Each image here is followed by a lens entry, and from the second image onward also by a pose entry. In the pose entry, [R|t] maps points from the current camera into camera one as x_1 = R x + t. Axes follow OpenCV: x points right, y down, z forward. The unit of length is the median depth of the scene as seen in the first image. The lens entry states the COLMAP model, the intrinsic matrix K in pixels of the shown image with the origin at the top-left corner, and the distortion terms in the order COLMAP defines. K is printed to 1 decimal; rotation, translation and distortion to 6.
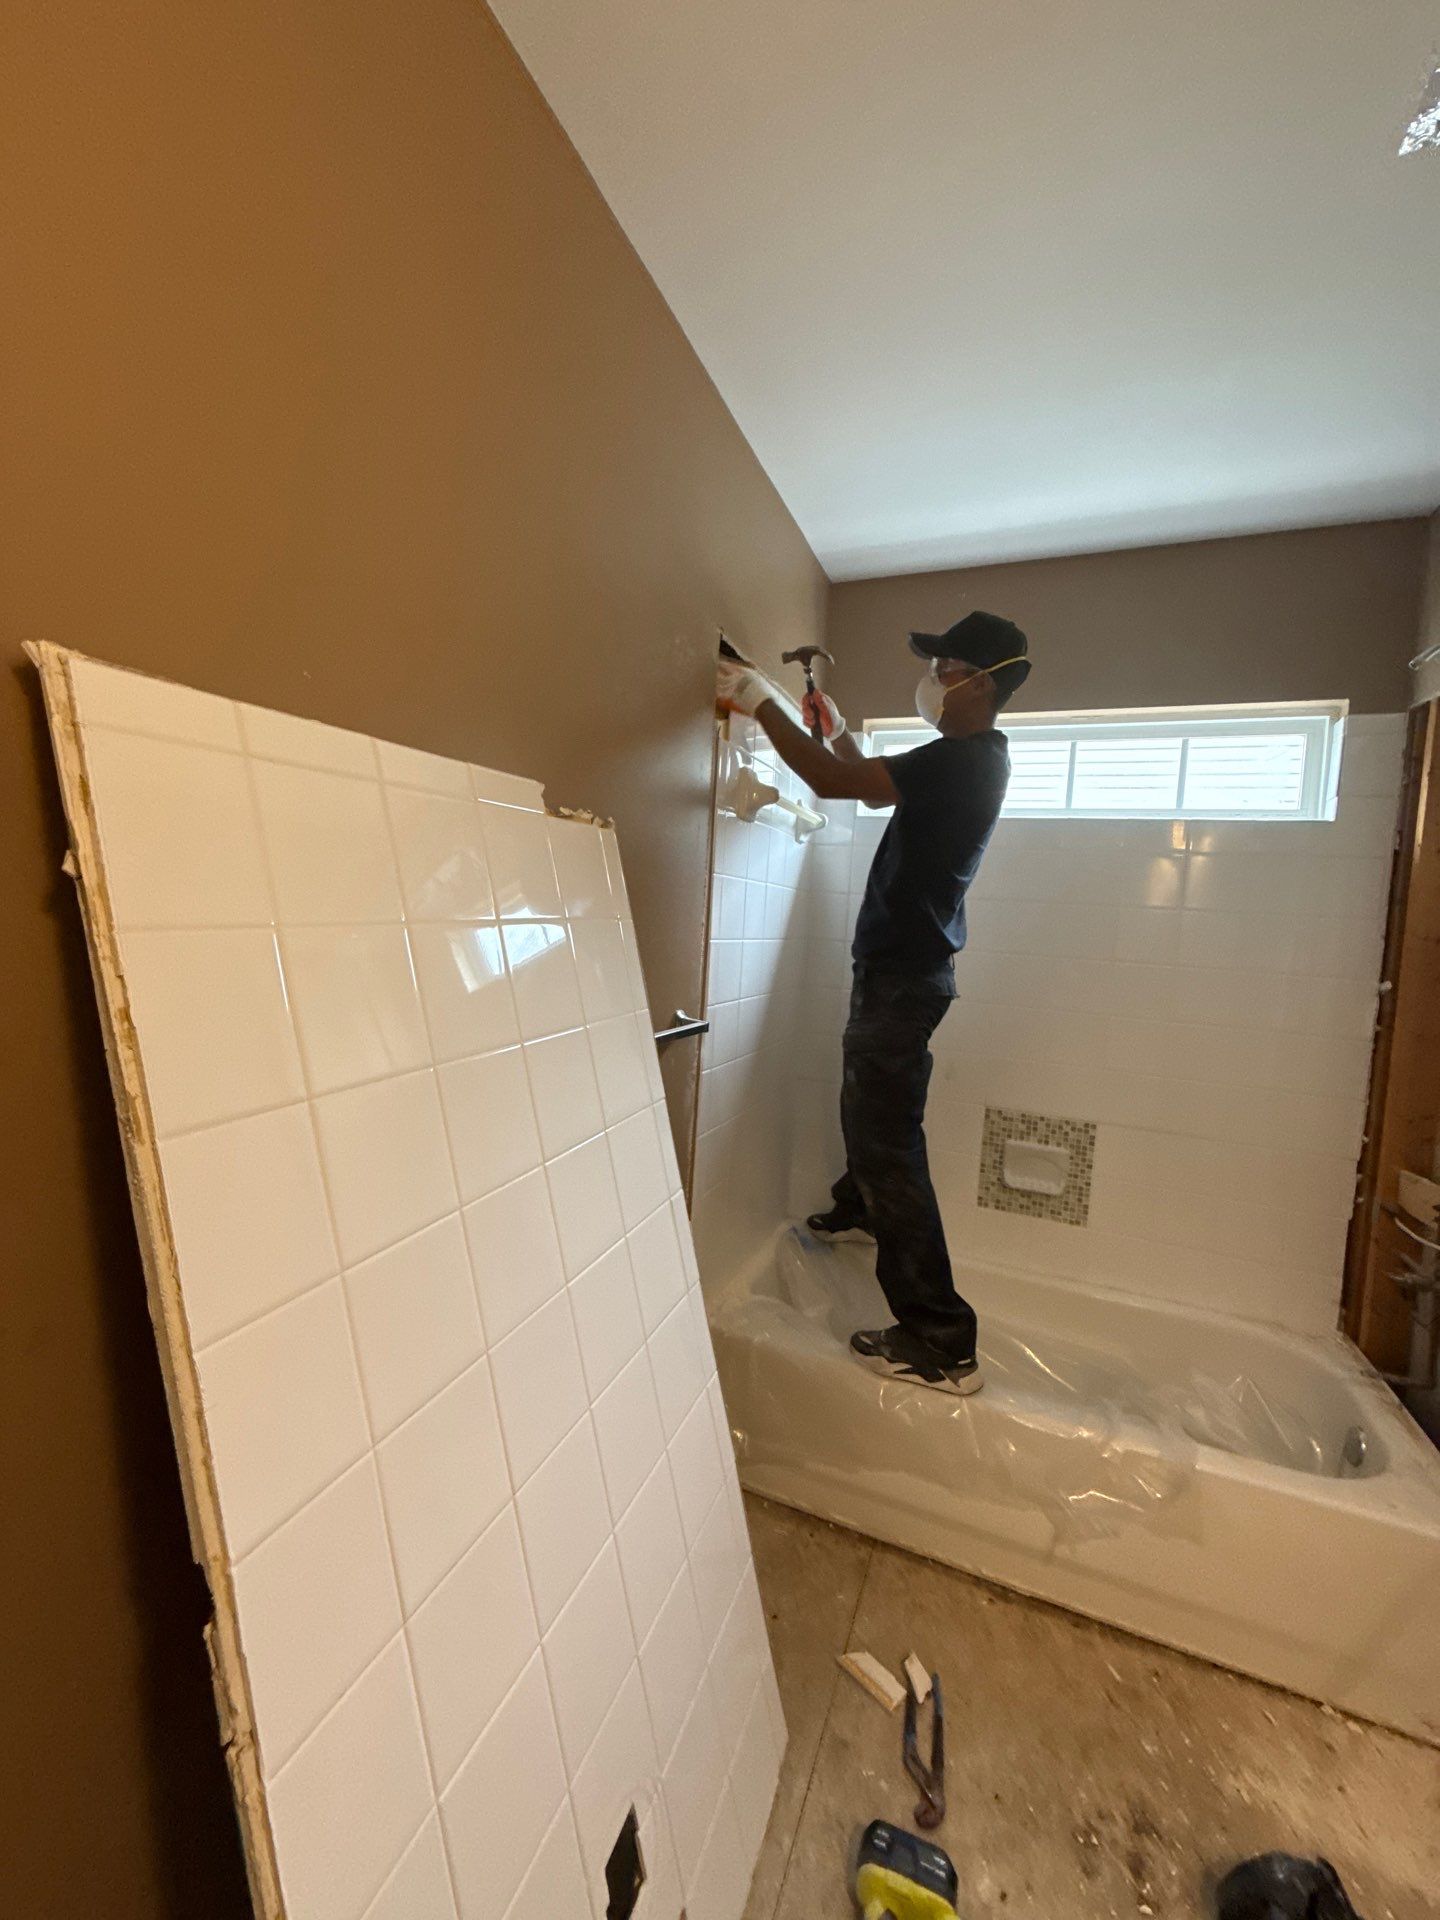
lens RADIAL K [[763.9, 0, 728.9], [0, 763.9, 952.2], [0, 0, 1]] dist [0.000499, 0.000069]
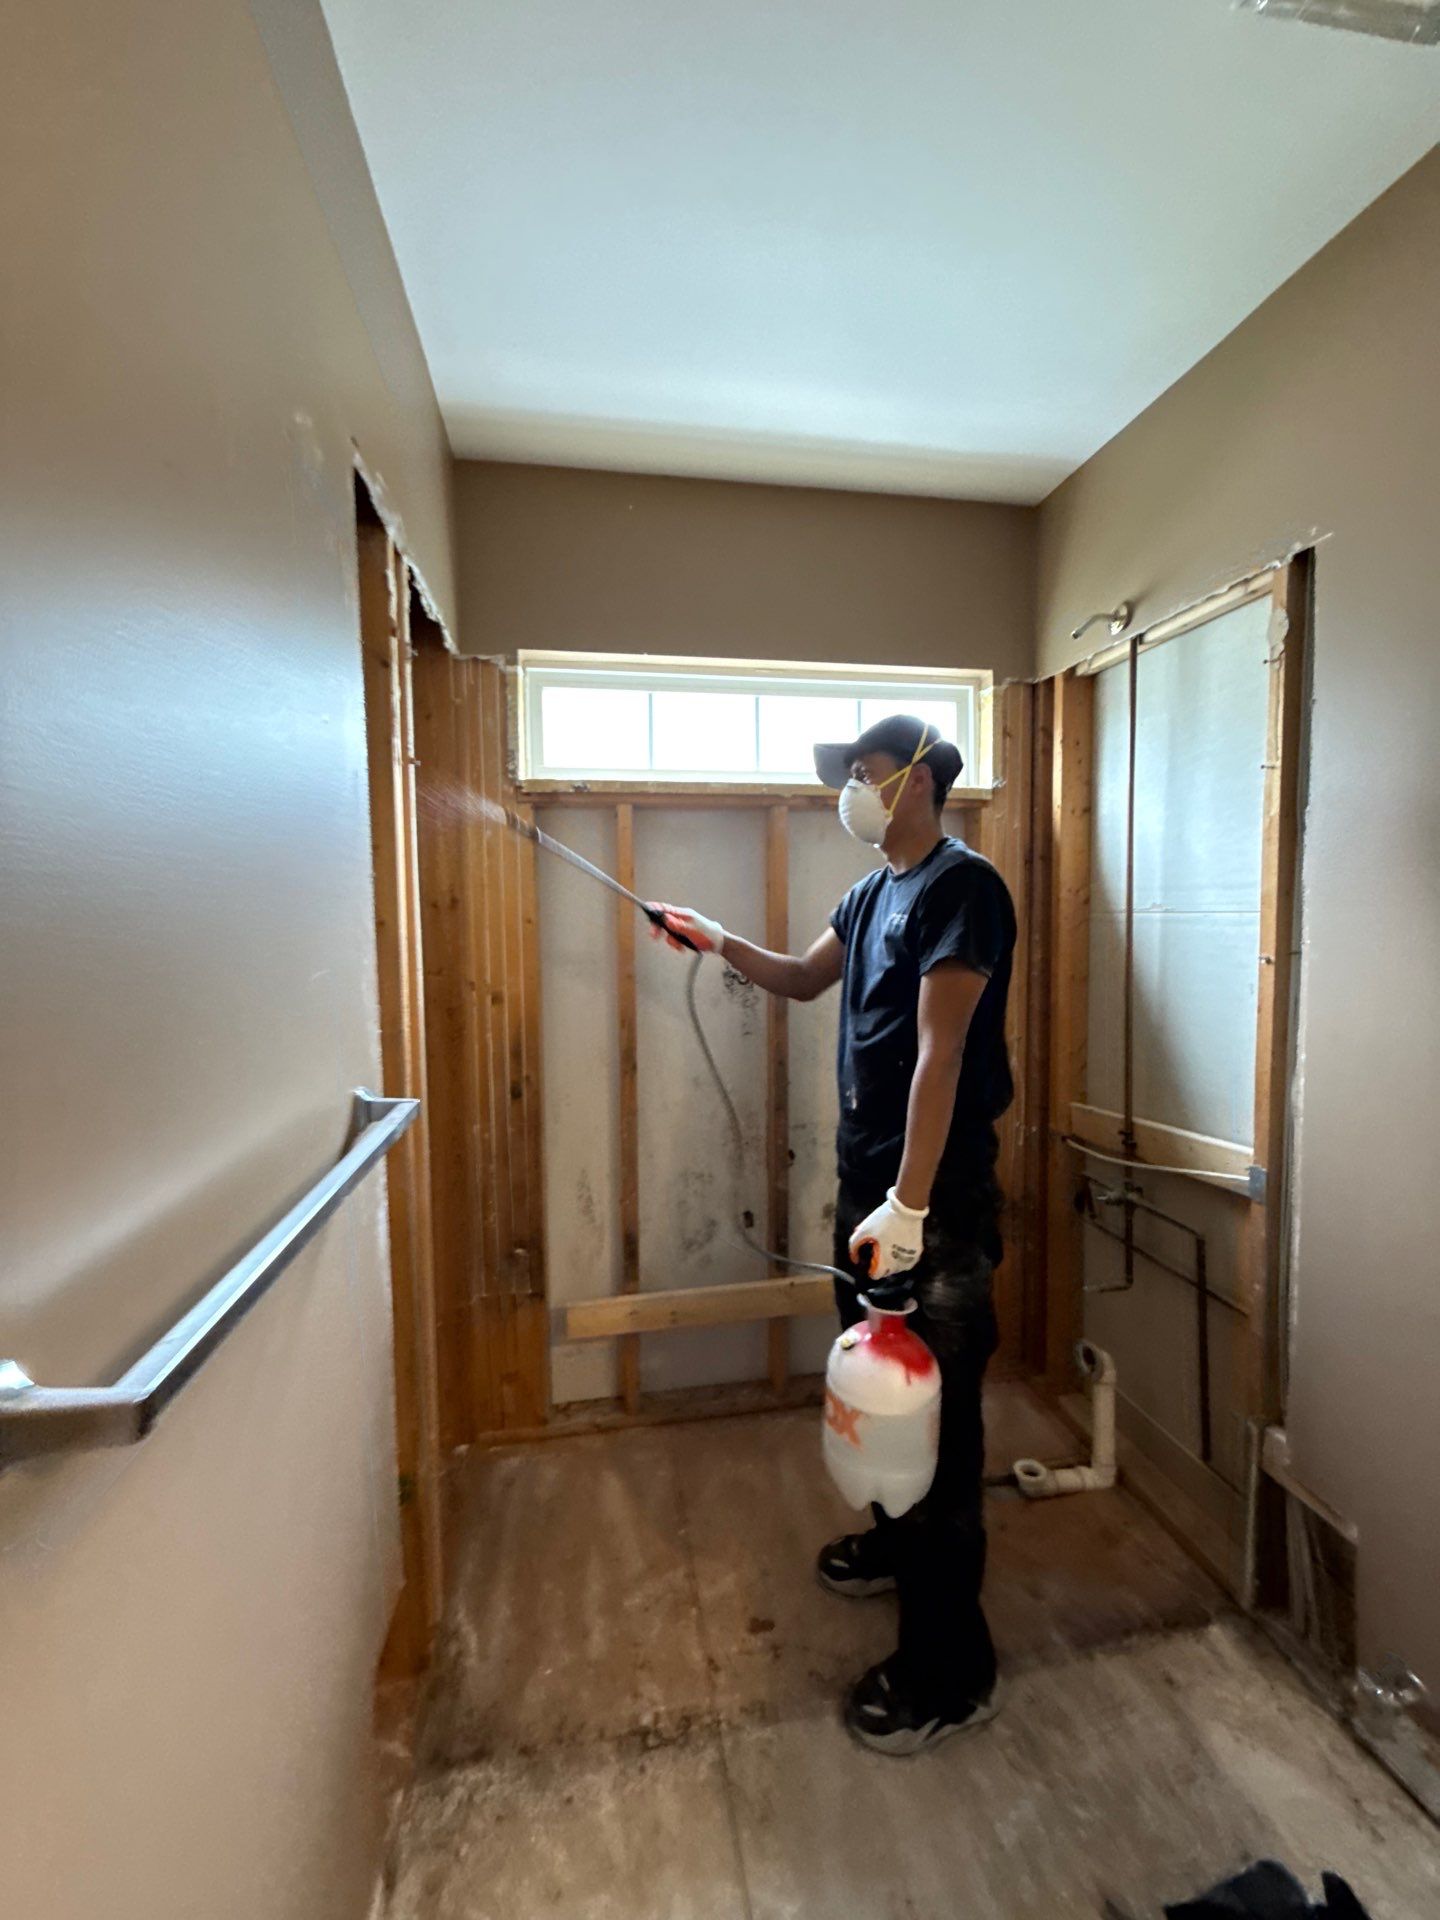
lens RADIAL K [[763.9, 0, 728.9], [0, 763.9, 952.2], [0, 0, 1]] dist [0.000499, 0.000069]
pose [[0.837334, -0.103713, 0.536764, -0.105747], [0.092577, 0.994560, 0.047751, -0.022208], [-0.538796, 0.009708, 0.842380, 0.285932]]
